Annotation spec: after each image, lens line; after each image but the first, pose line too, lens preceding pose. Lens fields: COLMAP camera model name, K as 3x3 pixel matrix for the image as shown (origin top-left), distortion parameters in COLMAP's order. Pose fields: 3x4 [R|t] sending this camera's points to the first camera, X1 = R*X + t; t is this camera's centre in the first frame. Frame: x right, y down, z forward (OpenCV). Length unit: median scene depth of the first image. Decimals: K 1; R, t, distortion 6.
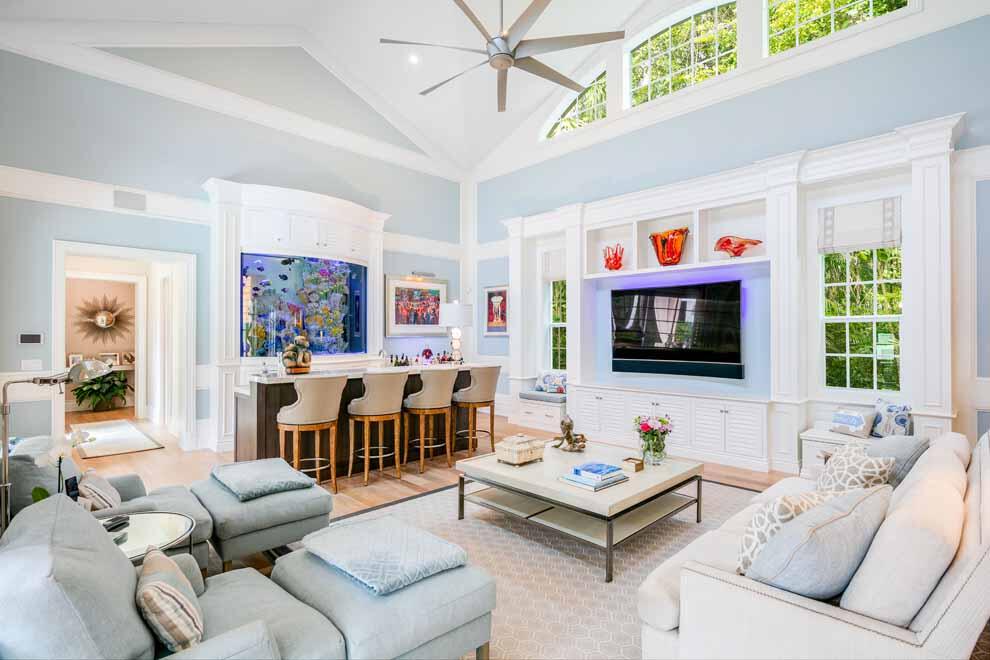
lens RADIAL K [[482.6, 0, 491.8], [0, 482.6, 328.9], [0, 0, 1]] dist [0.002090, 0.000537]
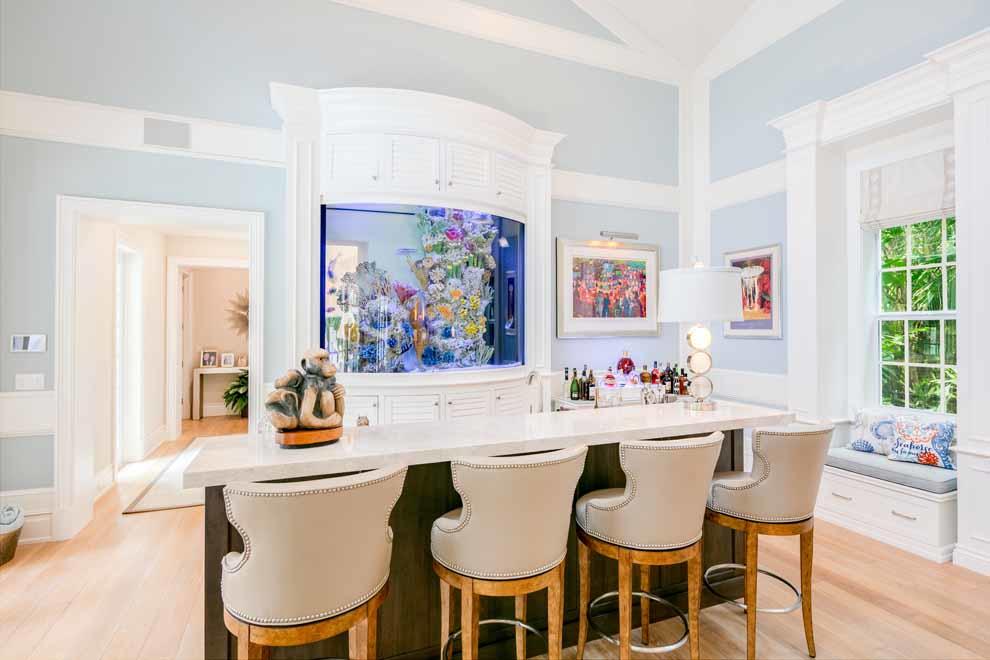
lens RADIAL K [[482.6, 0, 491.8], [0, 482.6, 328.9], [0, 0, 1]] dist [0.002090, 0.000537]
pose [[0.925523, 0.001400, -0.378690, -0.064108], [0.004309, 0.999889, 0.014230, -0.004216], [0.378668, -0.014802, 0.925414, 0.402639]]
